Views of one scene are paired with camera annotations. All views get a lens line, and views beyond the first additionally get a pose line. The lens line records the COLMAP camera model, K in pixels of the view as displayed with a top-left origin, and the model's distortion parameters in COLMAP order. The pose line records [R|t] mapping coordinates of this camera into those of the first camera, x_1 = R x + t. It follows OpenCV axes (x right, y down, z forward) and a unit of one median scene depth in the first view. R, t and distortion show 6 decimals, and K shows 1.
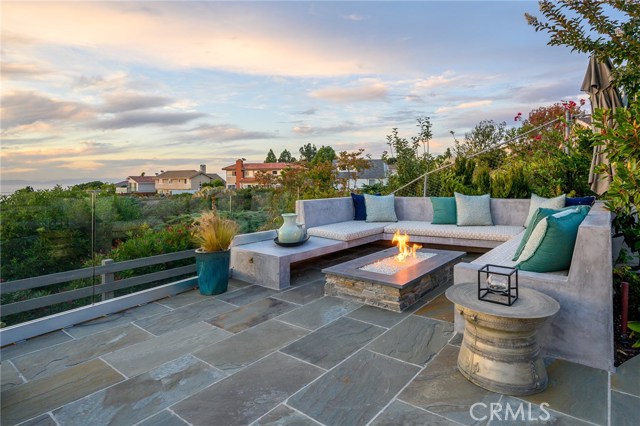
lens RADIAL K [[381.8, 0, 320.0], [0, 381.8, 213.0], [0, 0, 1]] dist [-0.001857, -0.000585]
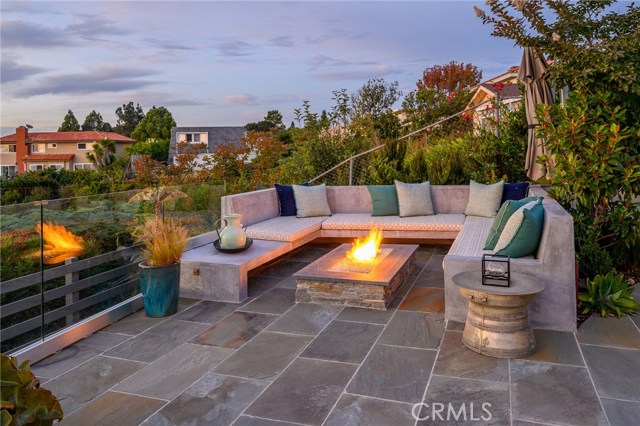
lens RADIAL K [[525.8, 0, 320.0], [0, 525.8, 213.0], [0, 0, 1]] dist [-0.002165, -0.001792]
pose [[0.950723, -0.050964, 0.305823, -0.288629], [0.042968, 0.998537, 0.032826, -0.035520], [-0.307049, -0.018068, 0.951522, -0.199966]]
